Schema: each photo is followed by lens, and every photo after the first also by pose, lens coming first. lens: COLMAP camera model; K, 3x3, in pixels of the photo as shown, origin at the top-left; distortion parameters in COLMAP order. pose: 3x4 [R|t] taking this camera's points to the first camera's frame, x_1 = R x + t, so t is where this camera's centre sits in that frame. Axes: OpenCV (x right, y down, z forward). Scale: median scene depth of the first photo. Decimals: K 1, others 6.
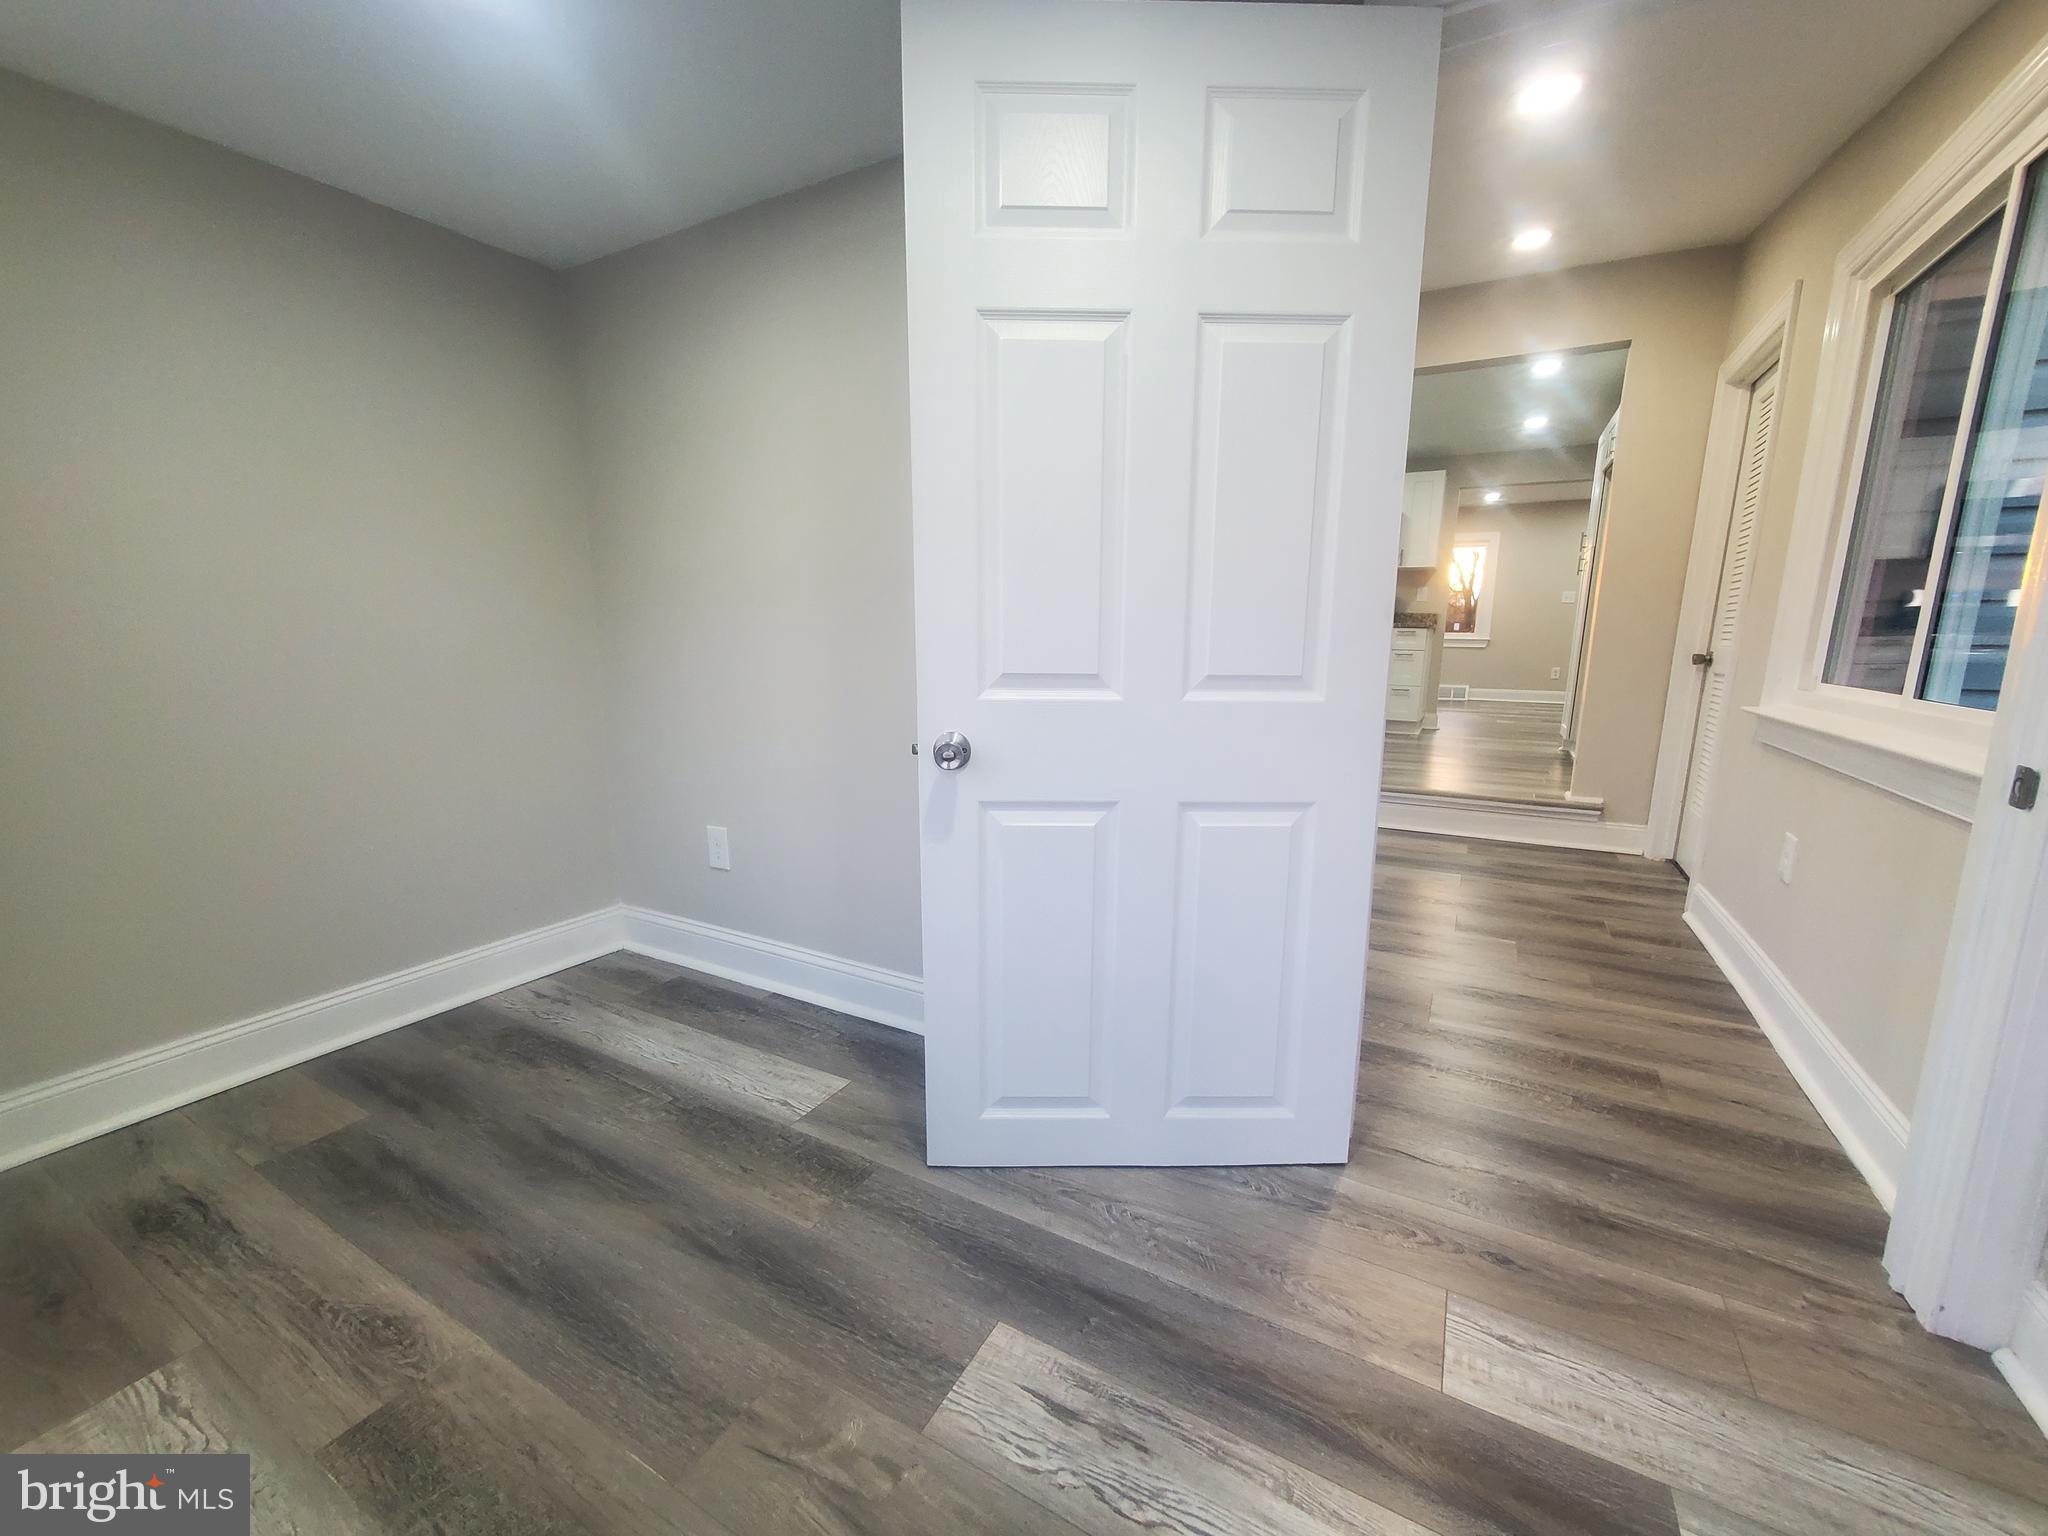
lens RADIAL K [[799.0, 0, 1034.8], [0, 799.0, 777.0], [0, 0, 1]] dist [0.011235, -0.005796]
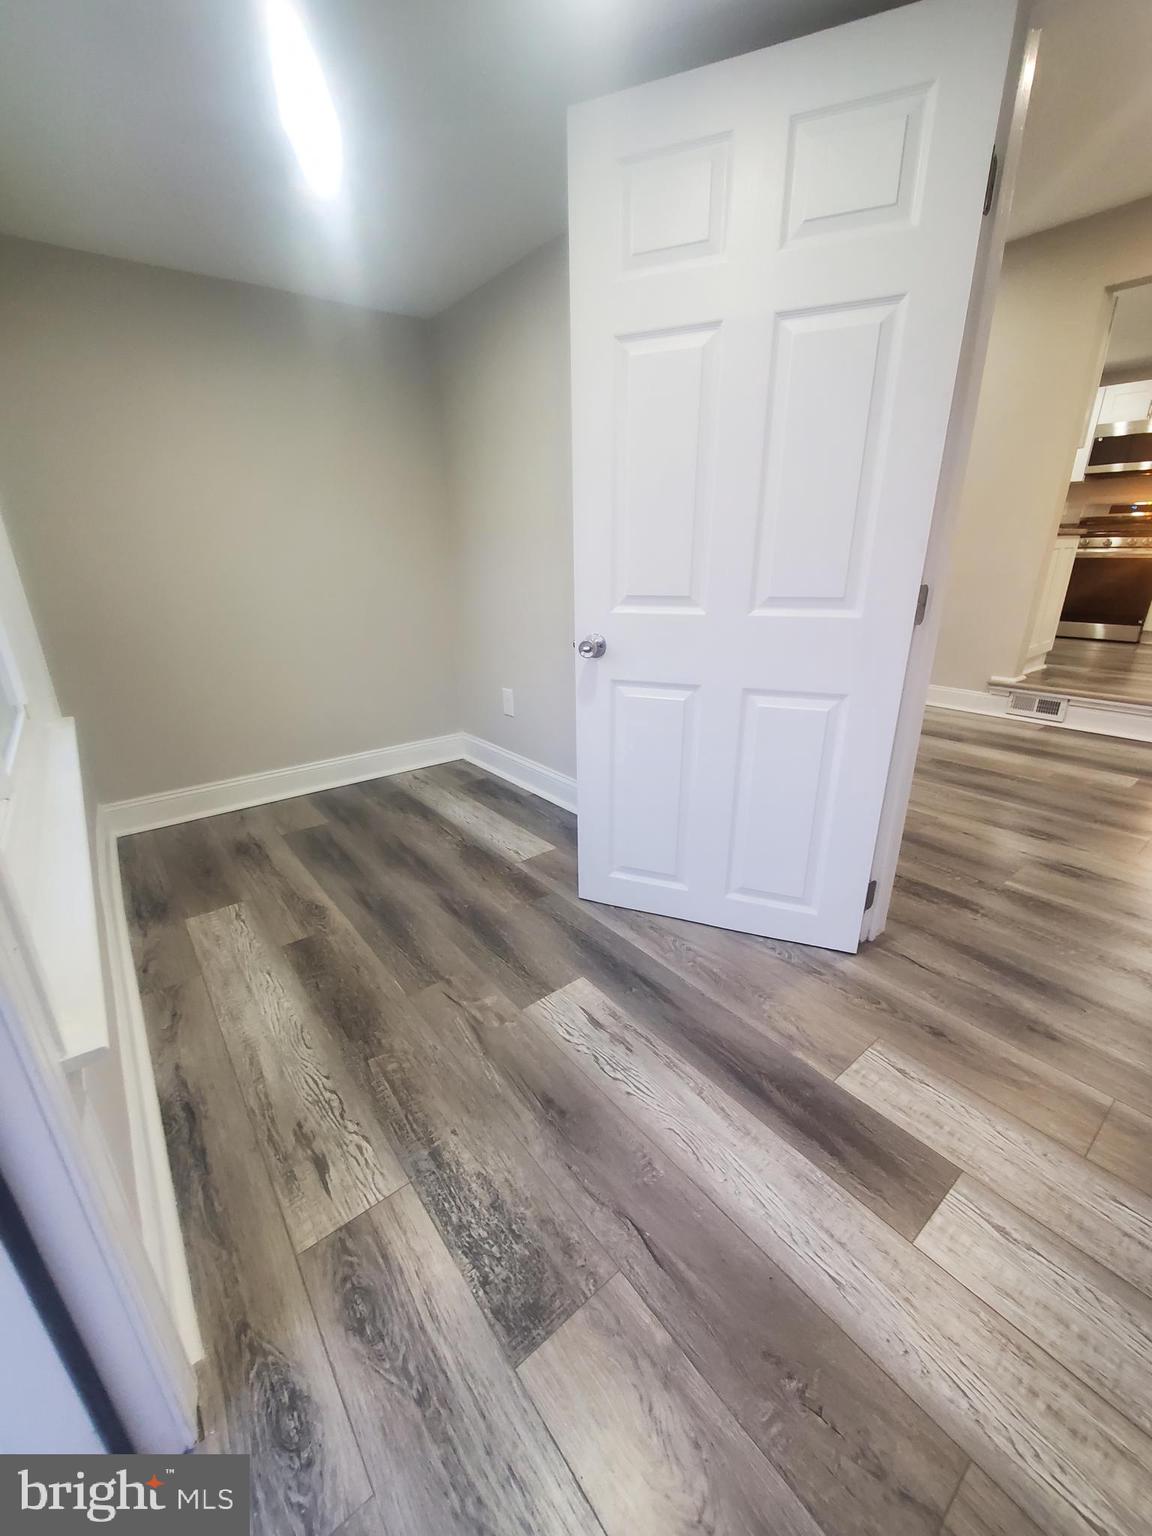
lens RADIAL K [[607.2, 0, 576.0], [0, 607.2, 768.0], [0, 0, 1]] dist [0.001679, -0.000467]
pose [[0.920953, 0.112234, -0.373160, 0.334836], [-0.047953, 0.982988, 0.177301, -0.006476], [0.386711, -0.145392, 0.910668, -0.132170]]
